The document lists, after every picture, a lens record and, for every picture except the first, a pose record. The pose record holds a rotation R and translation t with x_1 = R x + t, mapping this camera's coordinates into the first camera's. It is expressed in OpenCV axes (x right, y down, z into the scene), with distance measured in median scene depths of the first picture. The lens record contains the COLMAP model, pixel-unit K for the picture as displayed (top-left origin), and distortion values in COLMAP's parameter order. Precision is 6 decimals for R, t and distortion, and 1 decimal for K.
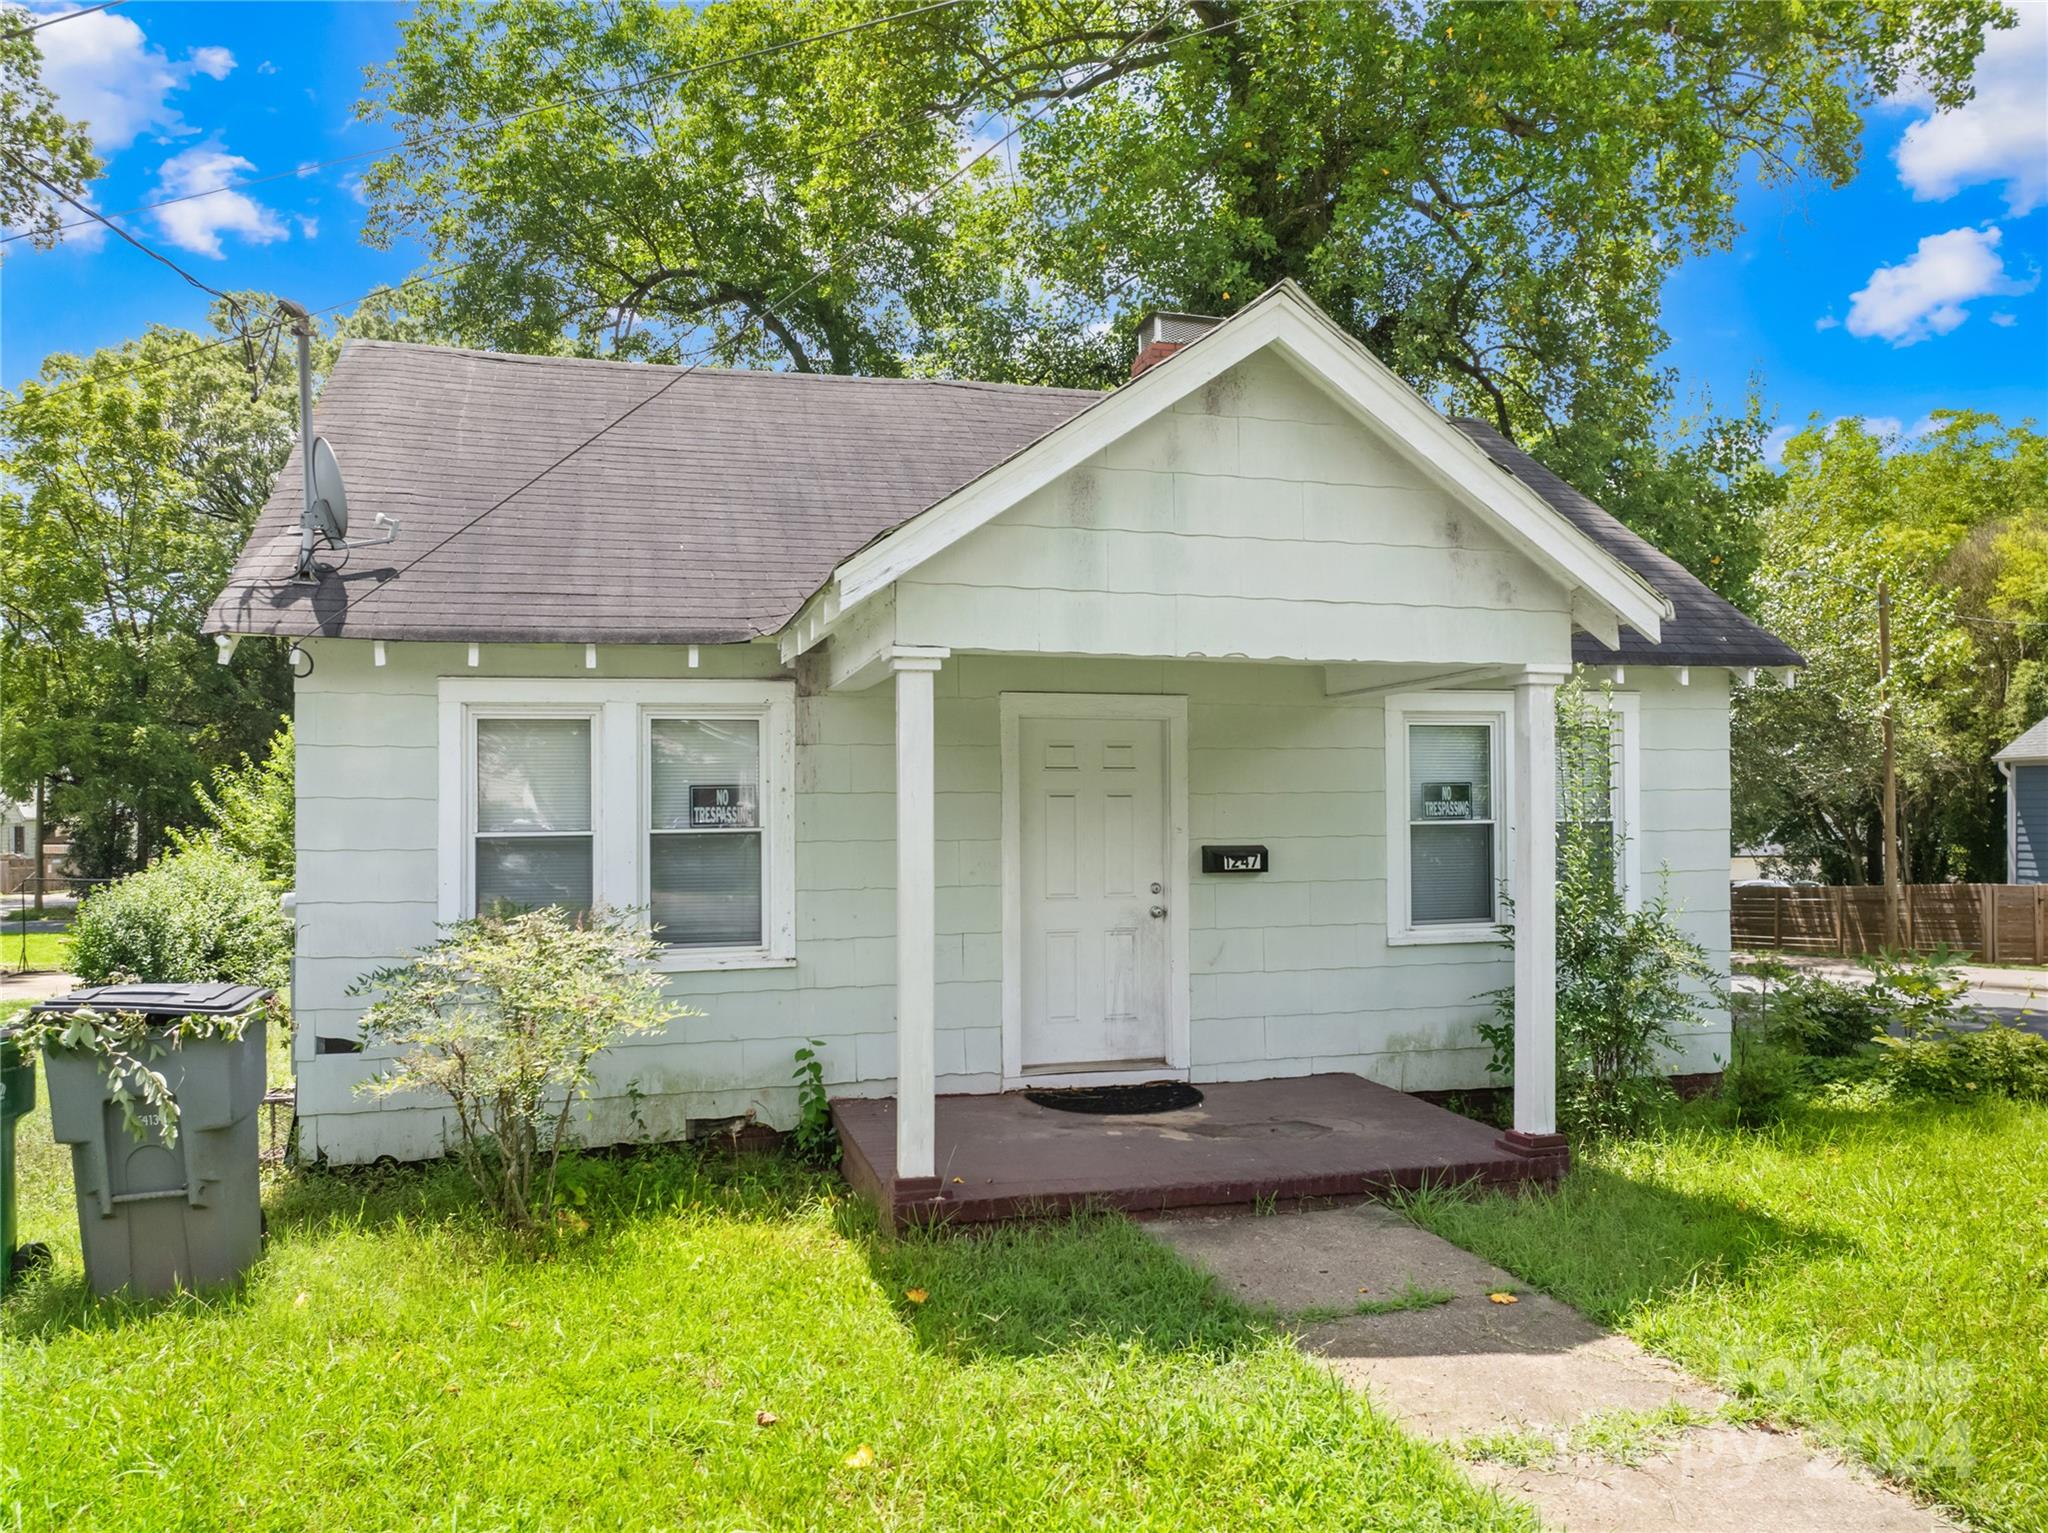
lens RADIAL K [[1467.7, 0, 1024.0], [0, 1467.7, 766.5], [0, 0, 1]] dist [-0.028688, -0.004349]
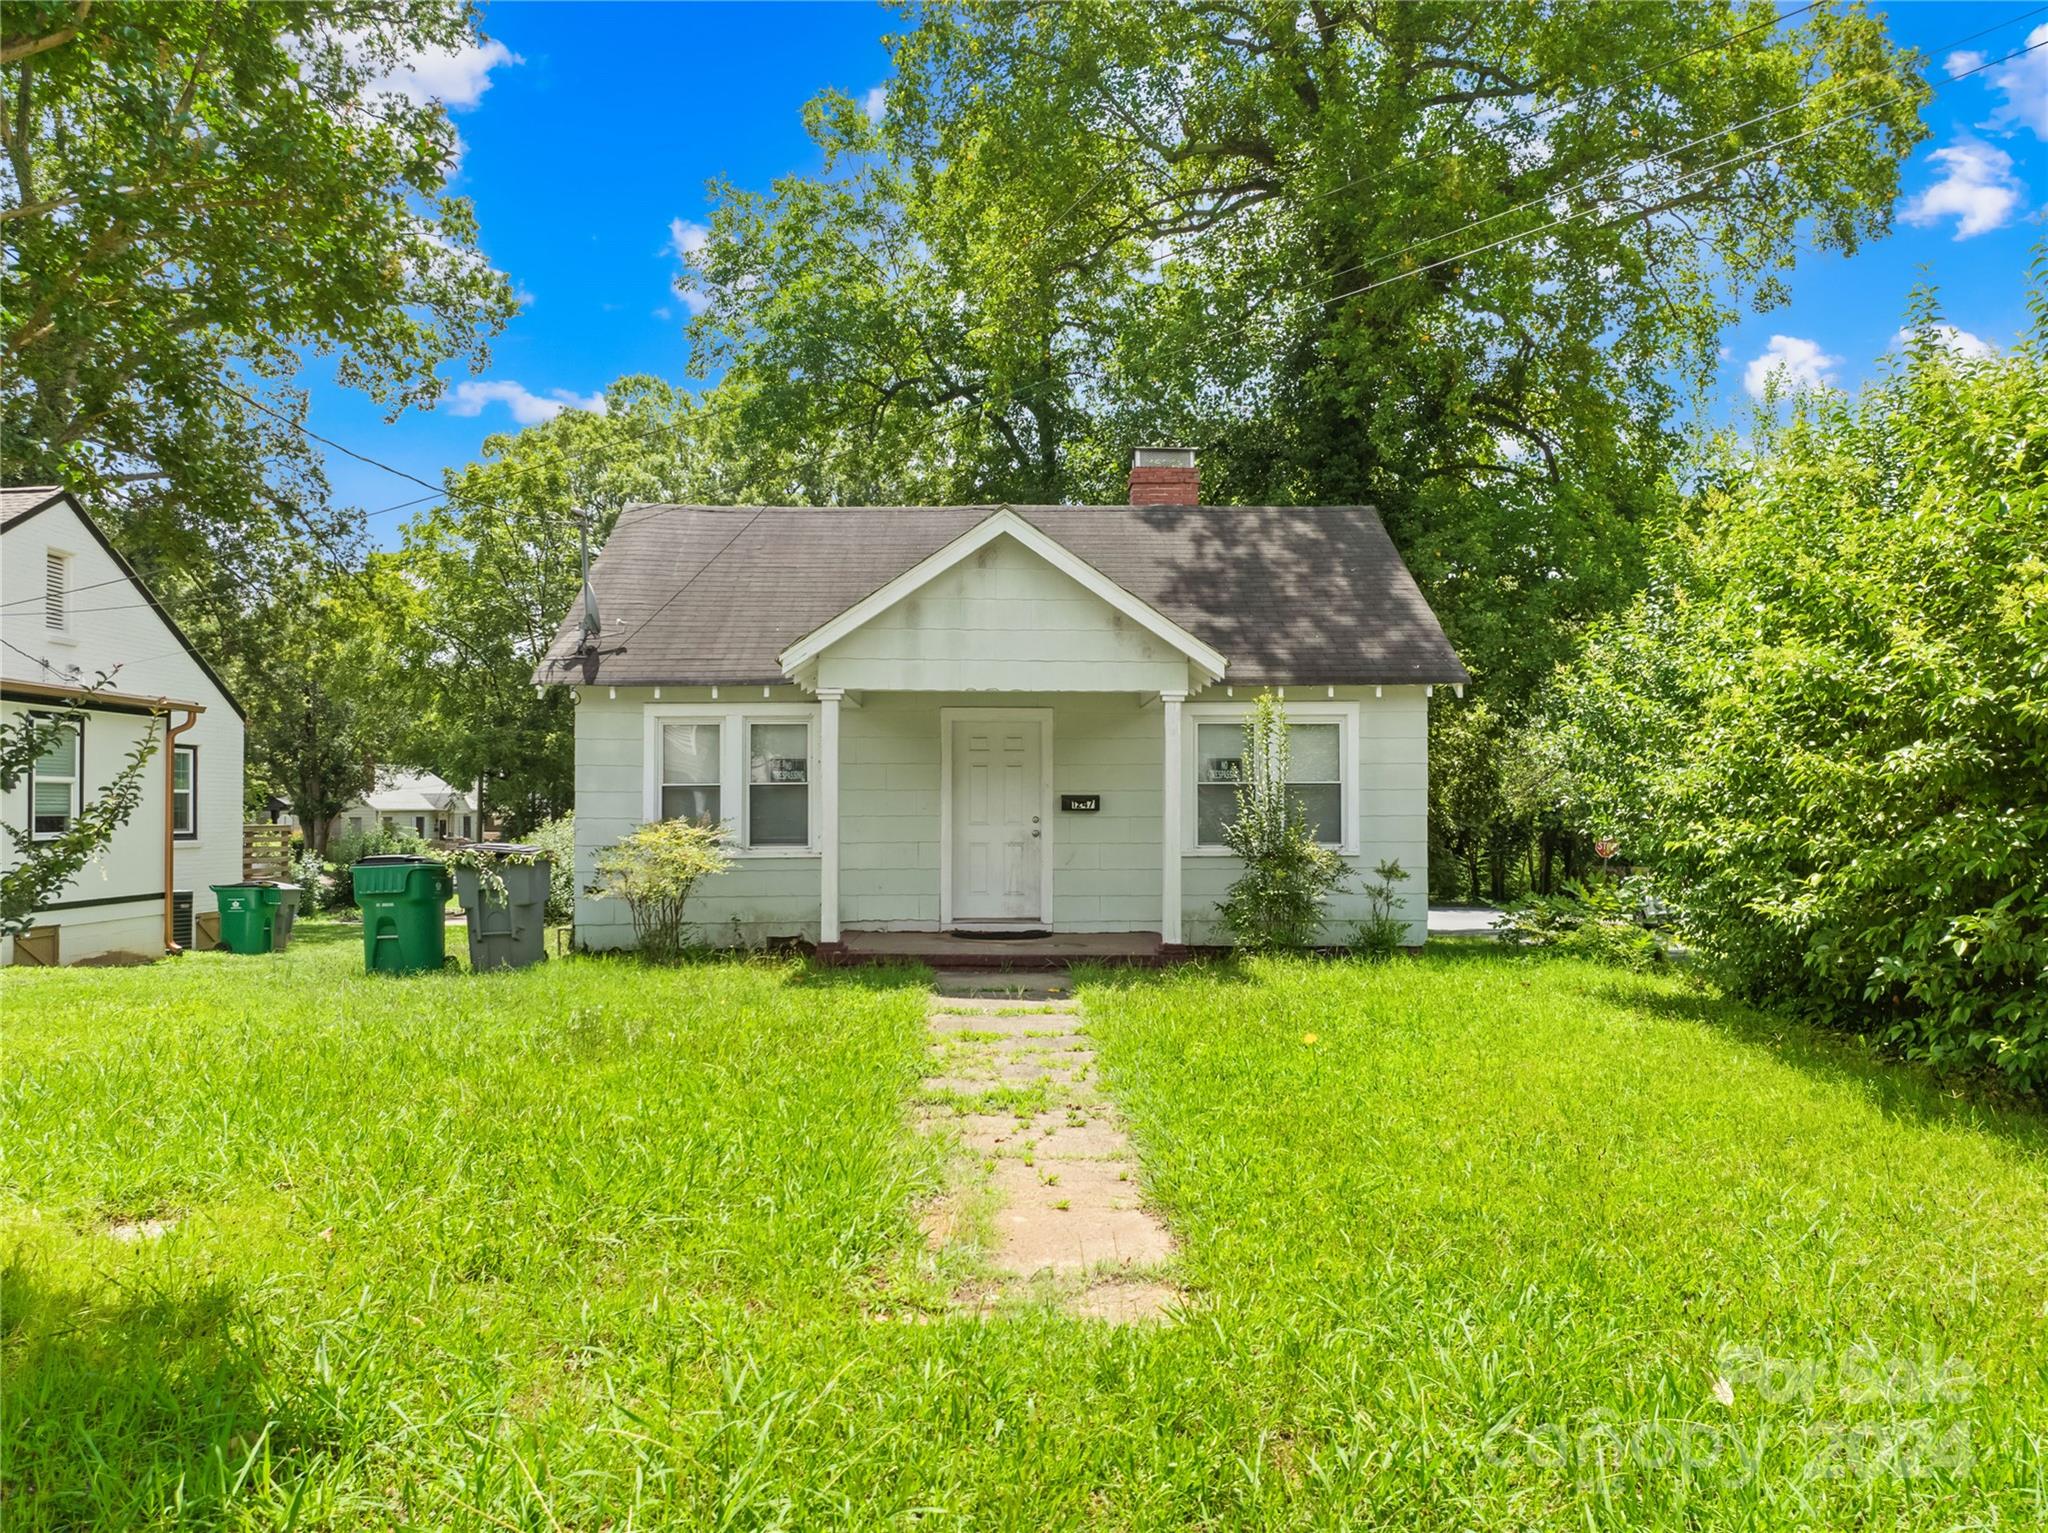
lens RADIAL K [[1433.6, 0, 1036.1], [0, 1433.6, 761.0], [0, 0, 1]] dist [0.000221, -0.093742]
pose [[0.973579, -0.002072, -0.228340, 0.534013], [0.000721, 0.999982, -0.006000, 0.026628], [0.228348, 0.005677, 0.973563, -0.725135]]
